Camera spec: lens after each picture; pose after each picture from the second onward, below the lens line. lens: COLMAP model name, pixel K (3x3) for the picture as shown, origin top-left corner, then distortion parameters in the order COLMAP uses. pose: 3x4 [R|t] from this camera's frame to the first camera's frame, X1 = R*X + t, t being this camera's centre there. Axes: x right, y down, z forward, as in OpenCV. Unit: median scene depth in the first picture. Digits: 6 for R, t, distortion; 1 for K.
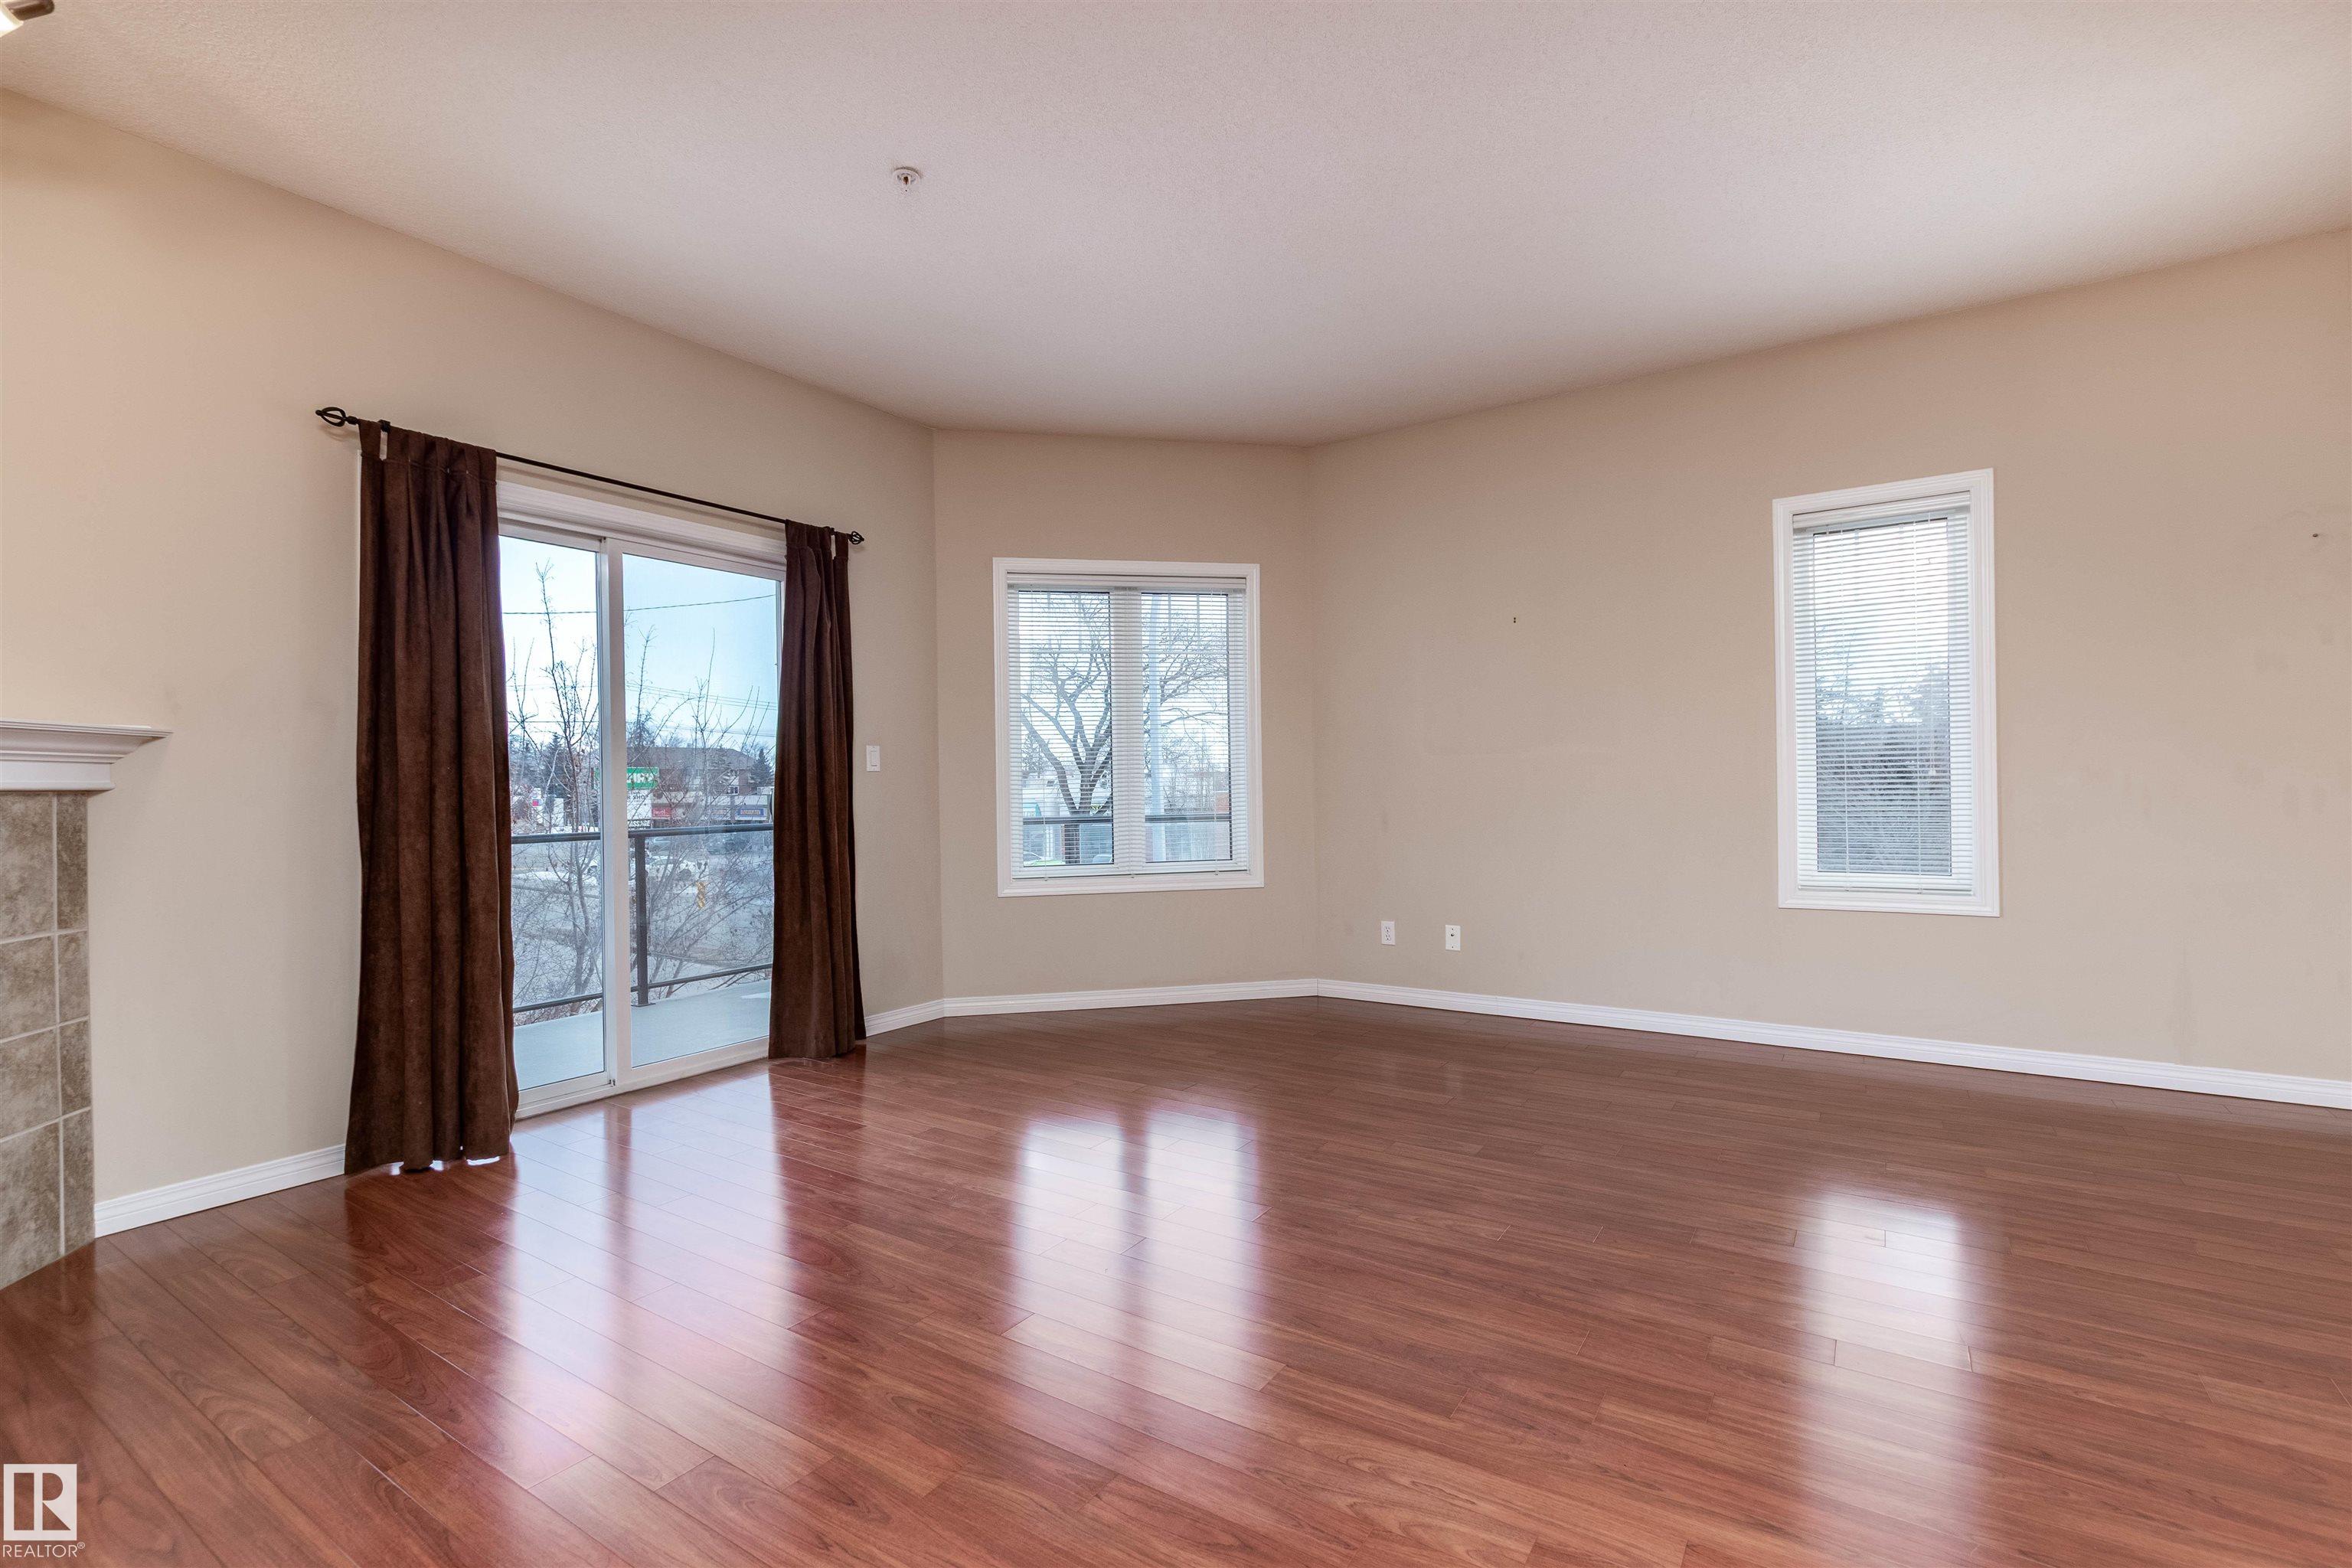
lens RADIAL K [[1040.9, 0, 1175.2], [0, 1040.9, 793.7], [0, 0, 1]] dist [0.005740, -0.002924]
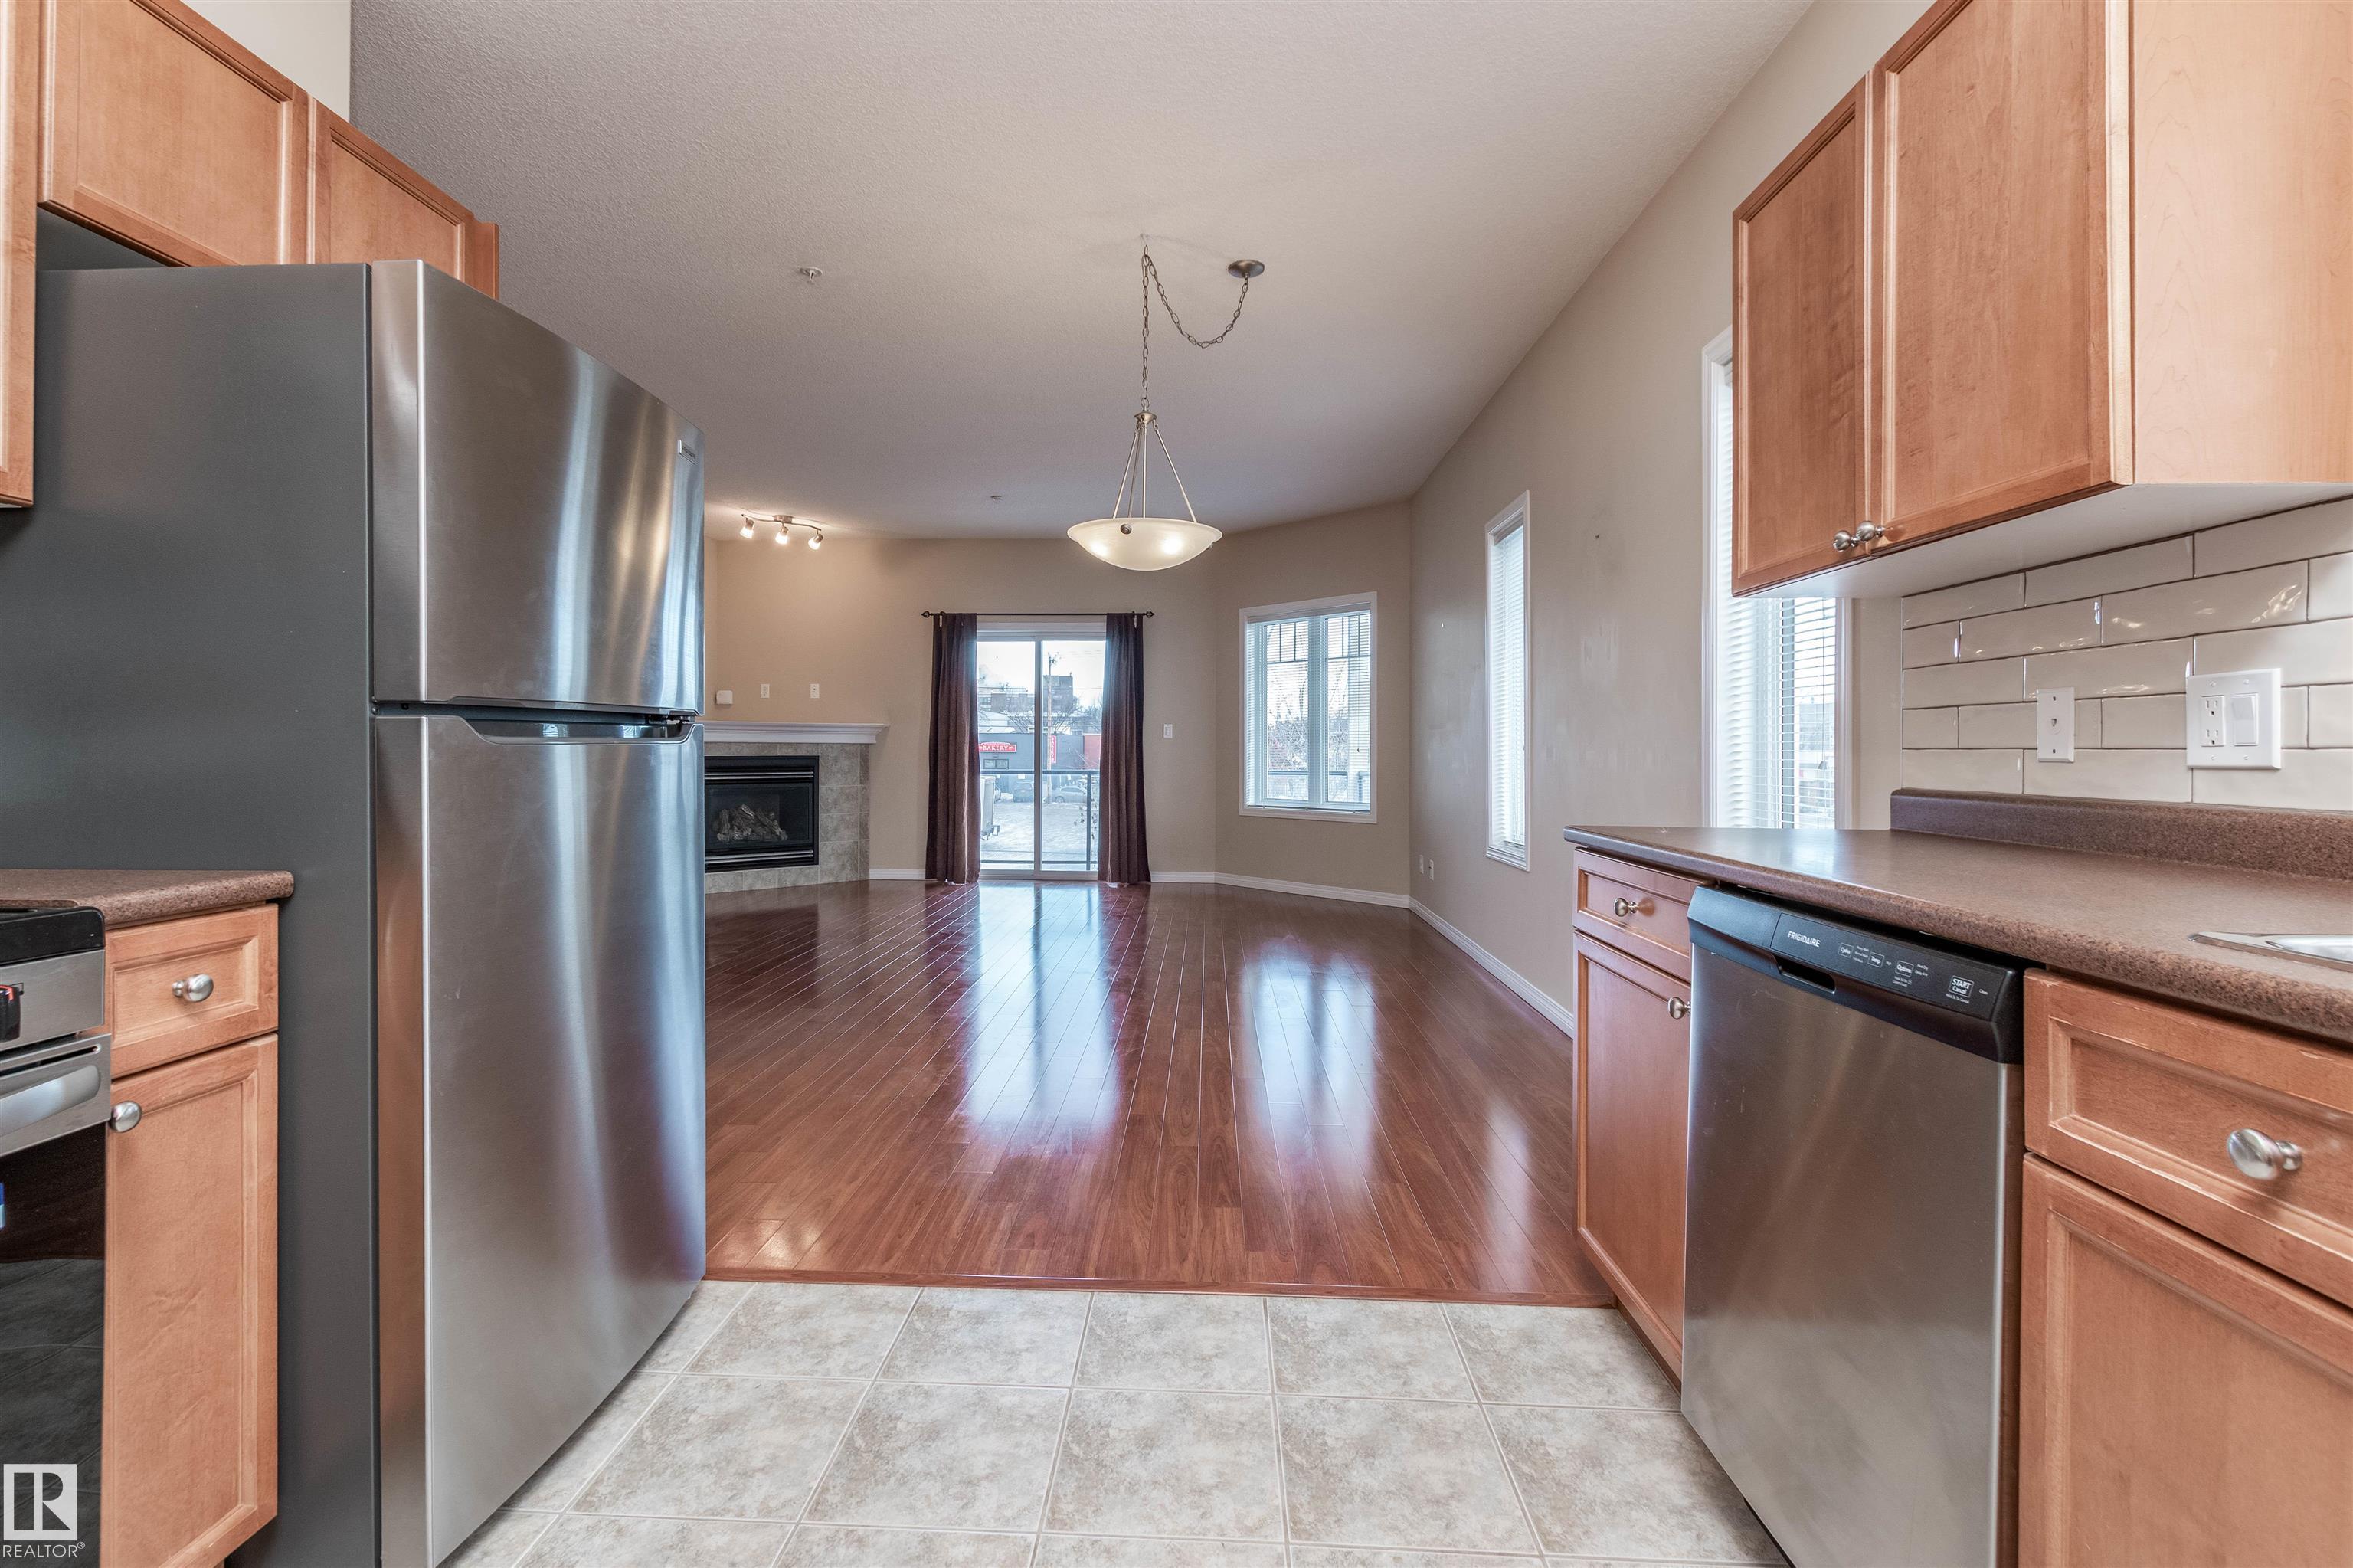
lens RADIAL K [[1041.4, 0, 1130.7], [0, 1041.4, 760.6], [0, 0, 1]] dist [0.005740, -0.002924]
pose [[0.506033, 0.020290, -0.862276, 1.514222], [-0.019376, 0.999738, 0.012154, -0.004204], [0.862297, 0.010557, 0.506293, 0.027502]]
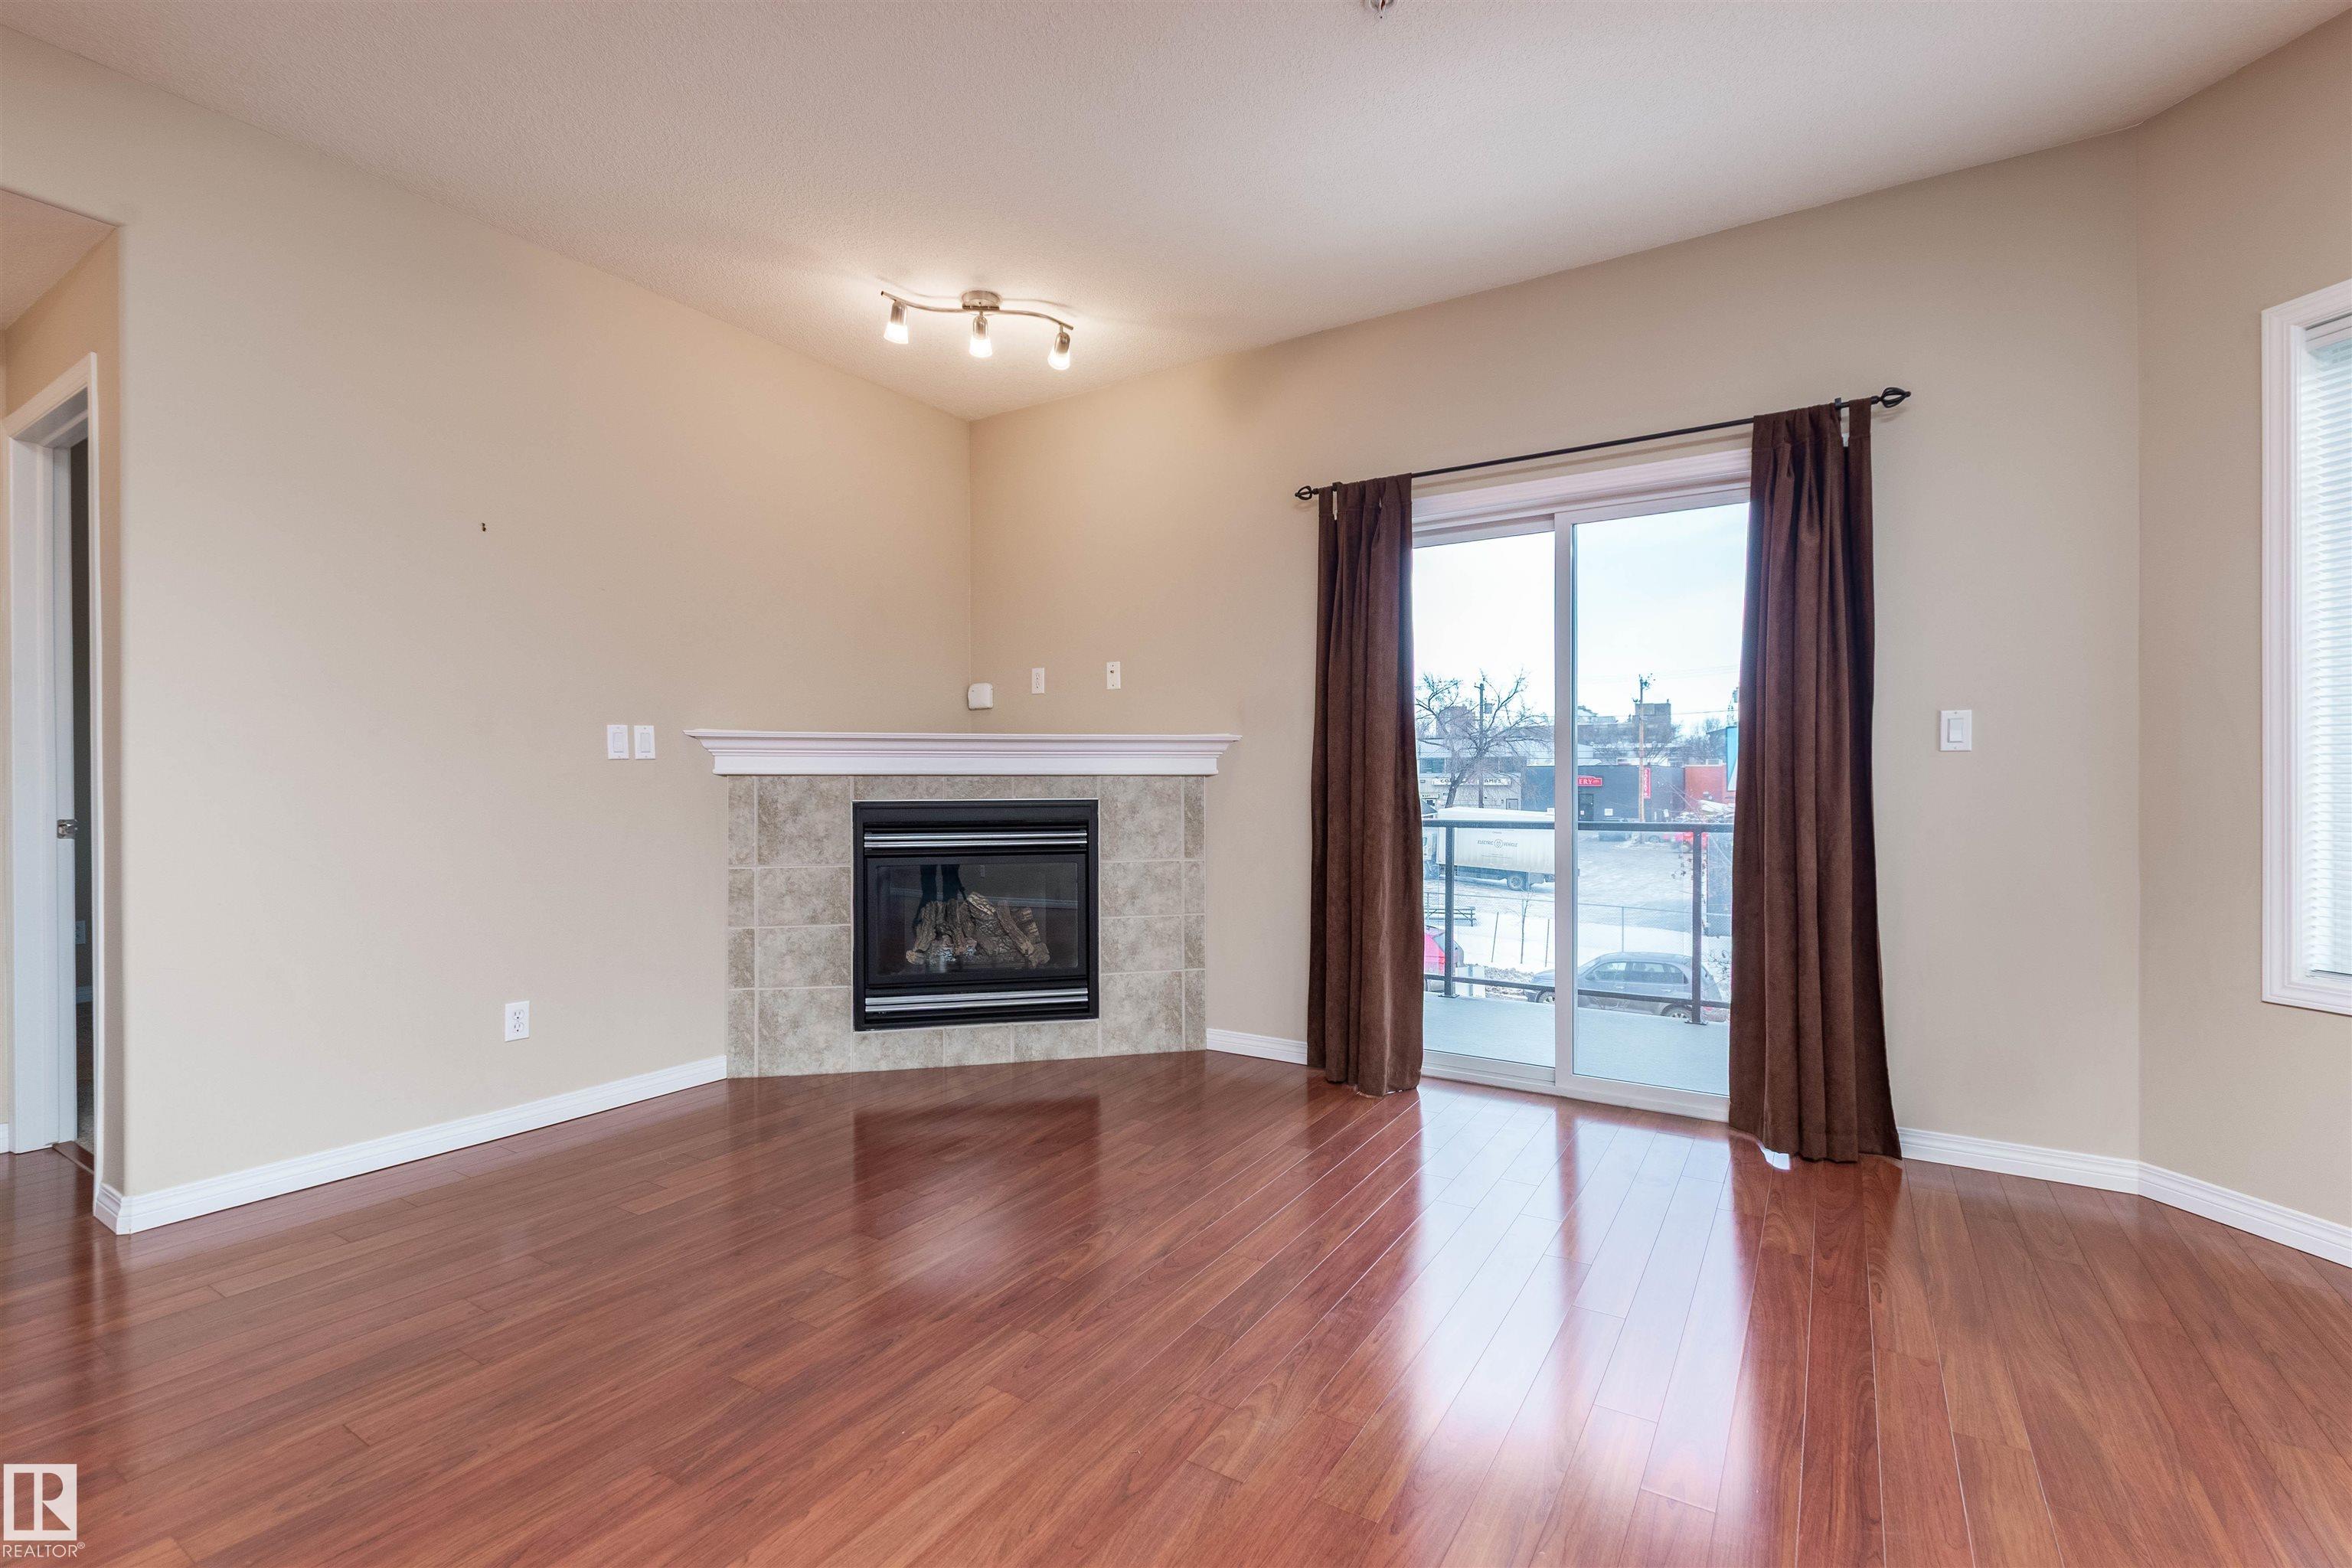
lens RADIAL K [[1040.9, 0, 1182.7], [0, 1040.9, 787.0], [0, 0, 1]] dist [0.005740, -0.002924]
pose [[0.030681, 0.018250, -0.999363, 0.399287], [-0.006802, 0.999814, 0.018050, -0.009533], [0.999506, 0.006244, 0.030799, 0.621489]]
